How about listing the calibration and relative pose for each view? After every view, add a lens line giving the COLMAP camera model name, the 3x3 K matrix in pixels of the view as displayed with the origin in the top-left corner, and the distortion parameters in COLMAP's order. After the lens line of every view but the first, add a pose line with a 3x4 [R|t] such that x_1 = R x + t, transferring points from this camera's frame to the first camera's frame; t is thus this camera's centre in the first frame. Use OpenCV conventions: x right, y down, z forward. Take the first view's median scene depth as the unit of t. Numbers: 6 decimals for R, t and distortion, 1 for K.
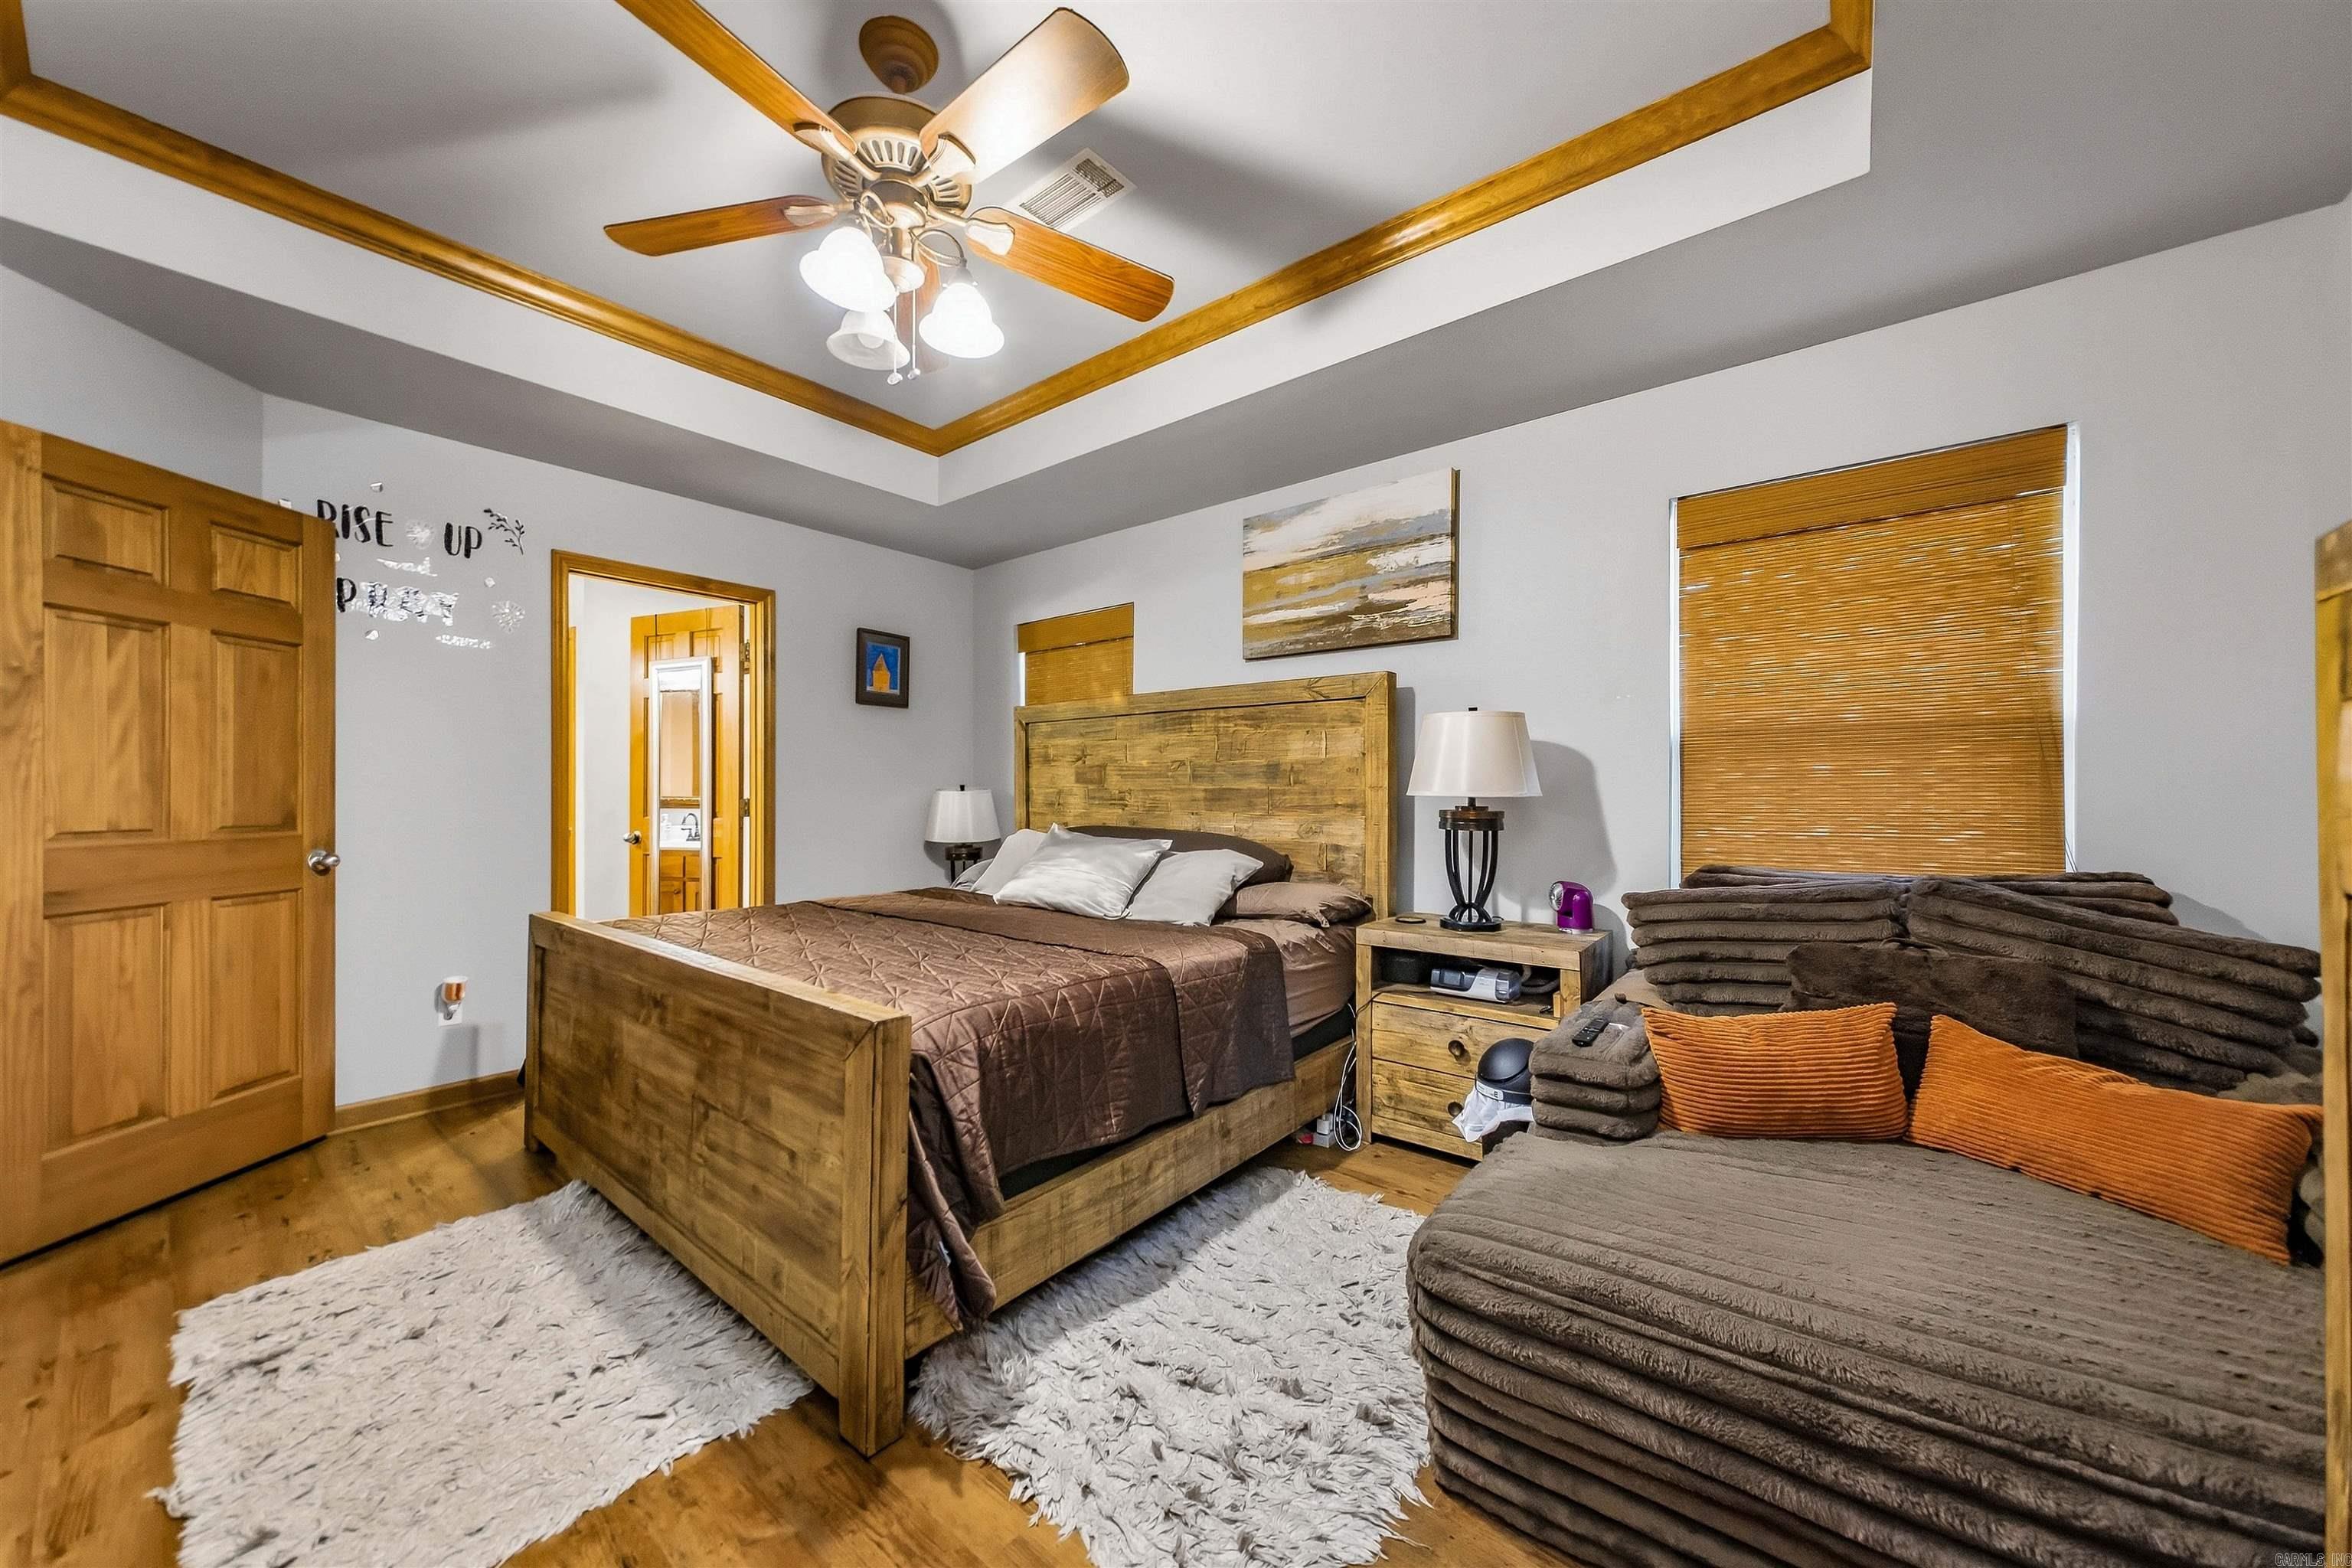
lens RADIAL K [[874.4, 0, 1176.2], [0, 874.4, 794.4], [0, 0, 1]] dist [-0.012779, 0.000959]
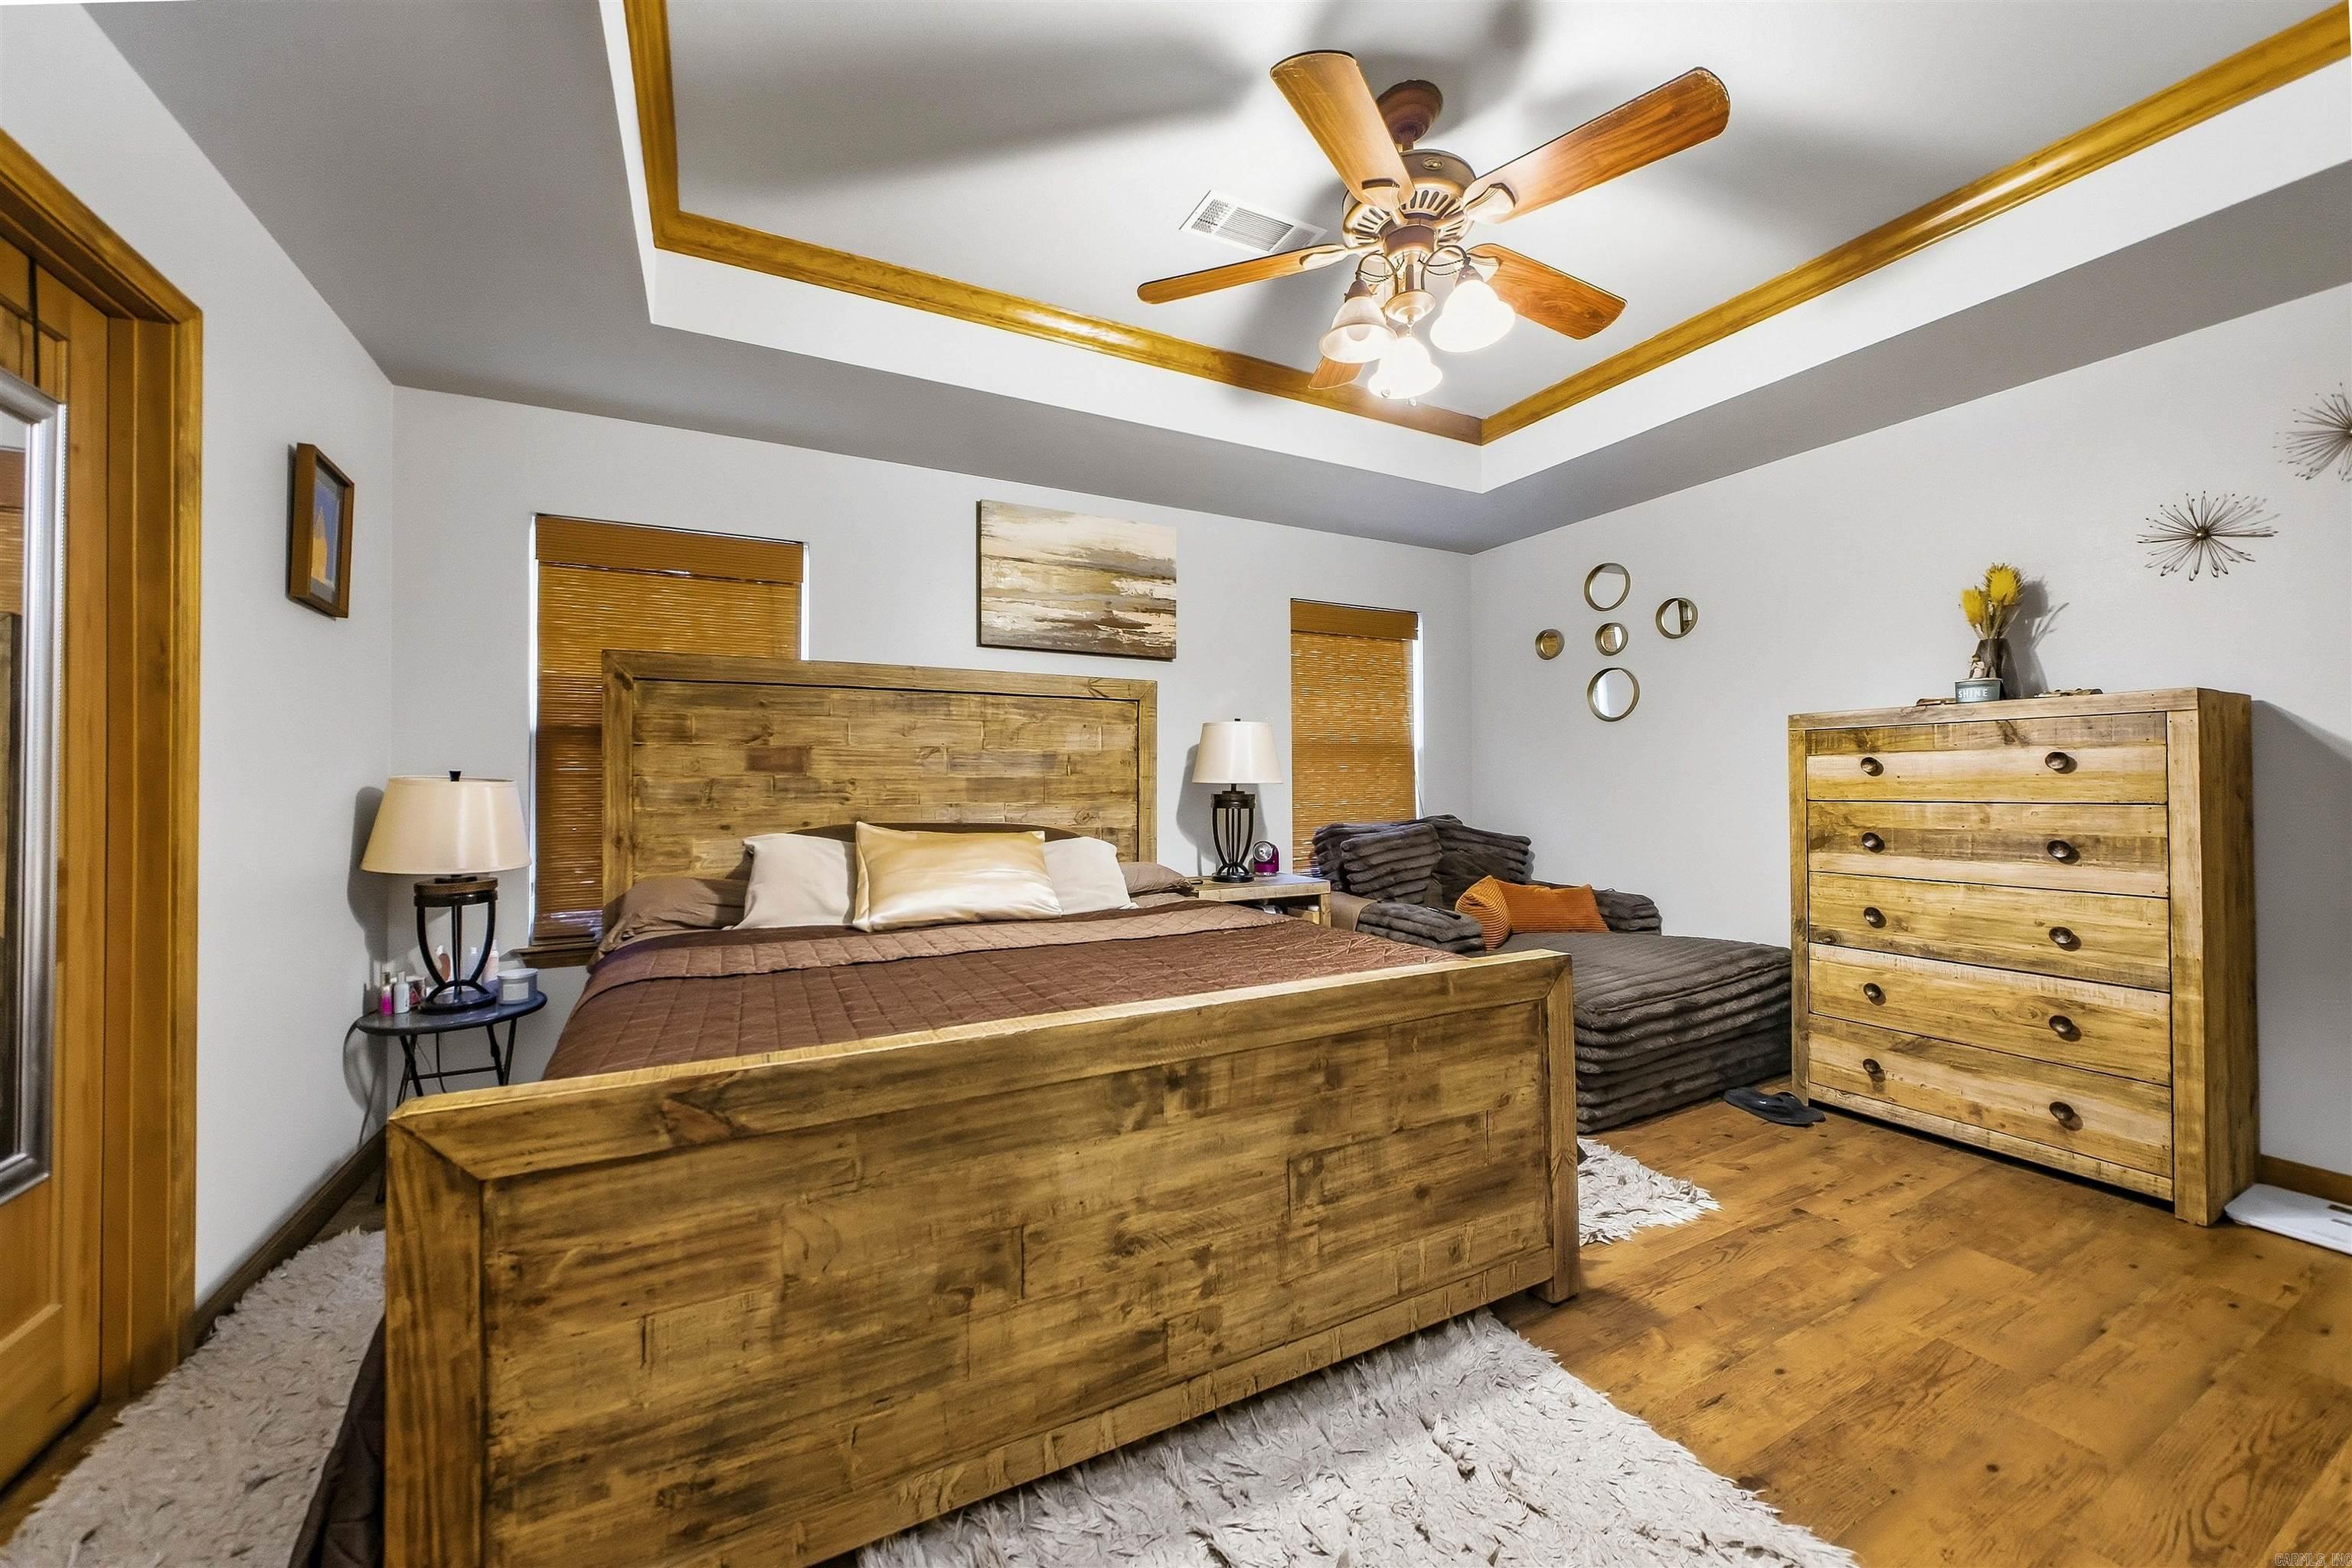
lens RADIAL K [[874.4, 0, 1180.5], [0, 874.4, 773.7], [0, 0, 1]] dist [-0.012779, 0.000959]
pose [[0.376389, 0.007490, 0.926431, -0.805334], [0.007741, 0.999907, -0.011229, 0.001258], [-0.926429, 0.011398, 0.376296, 0.475575]]
